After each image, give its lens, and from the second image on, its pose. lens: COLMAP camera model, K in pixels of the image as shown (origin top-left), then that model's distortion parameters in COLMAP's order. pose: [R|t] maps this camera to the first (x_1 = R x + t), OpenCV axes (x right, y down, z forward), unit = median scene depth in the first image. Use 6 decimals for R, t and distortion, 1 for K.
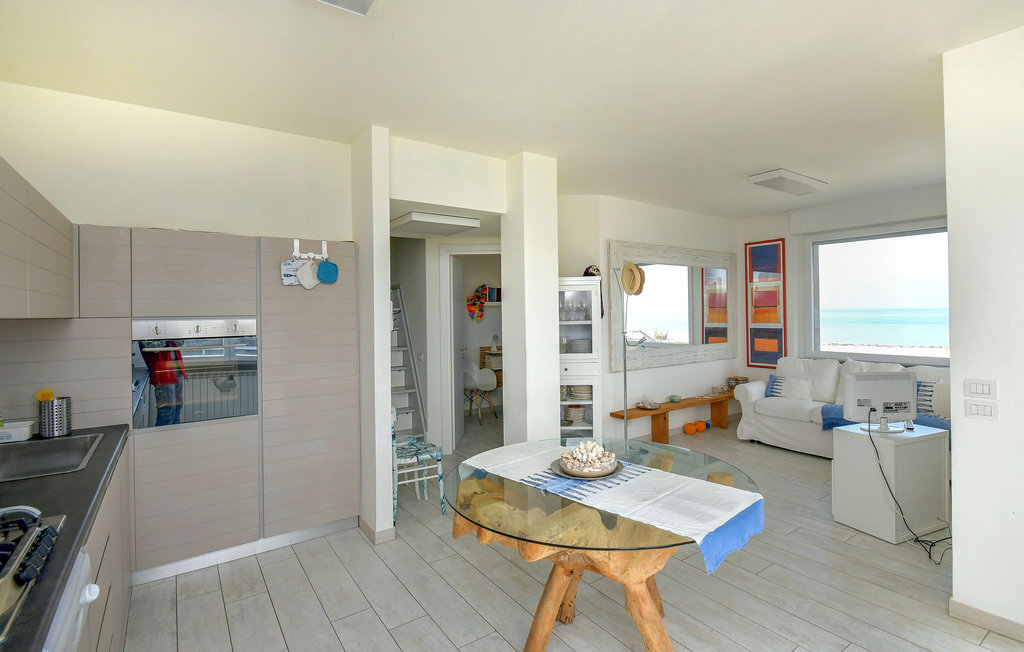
lens RADIAL K [[480.9, 0, 545.5], [0, 480.9, 313.2], [0, 0, 1]] dist [0.015769, -0.017632]
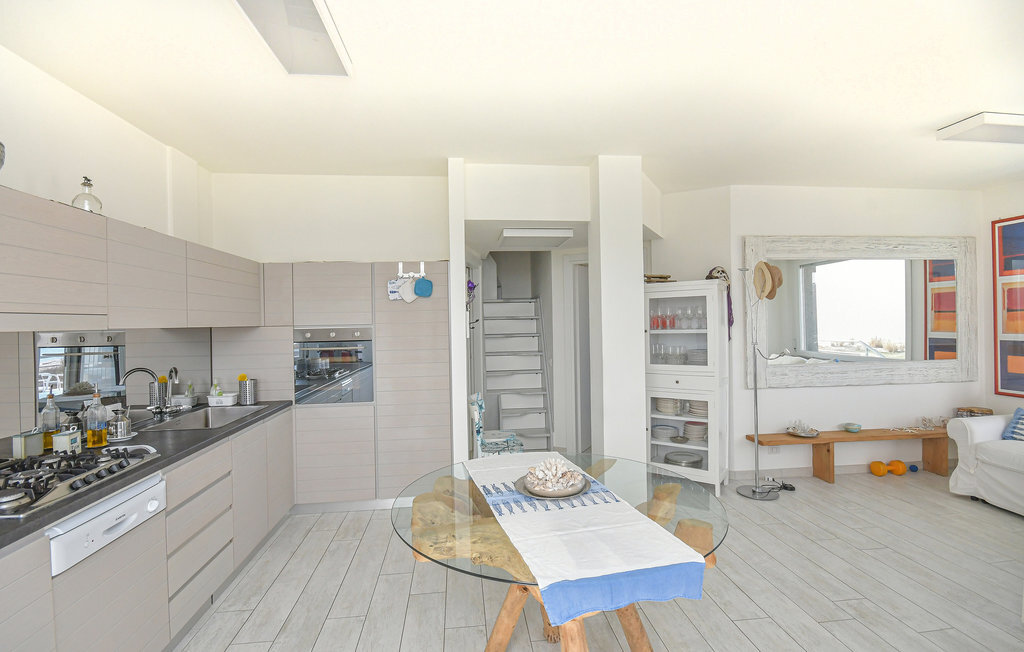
lens RADIAL K [[467.2, 0, 519.5], [0, 467.2, 323.7], [0, 0, 1]] dist [-0.002088, -0.000877]
pose [[0.864871, 0.001626, -0.501991, 0.229028], [0.004052, 0.999940, 0.010221, -0.004827], [0.501977, -0.010874, 0.864813, 0.079072]]
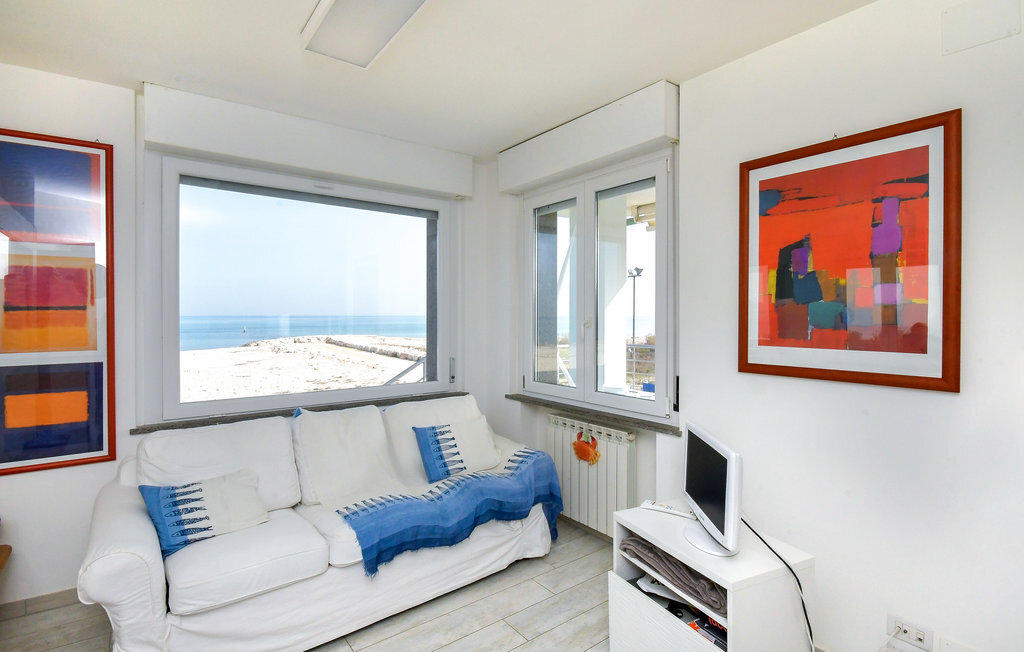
lens RADIAL K [[480.9, 0, 545.5], [0, 480.9, 313.2], [0, 0, 1]] dist [0.015769, -0.017632]
pose [[-0.008583, 0.014645, 0.999856, 0.104867], [0.001908, 0.999891, -0.014629, -0.004334], [-0.999961, 0.001783, -0.008610, 0.859899]]
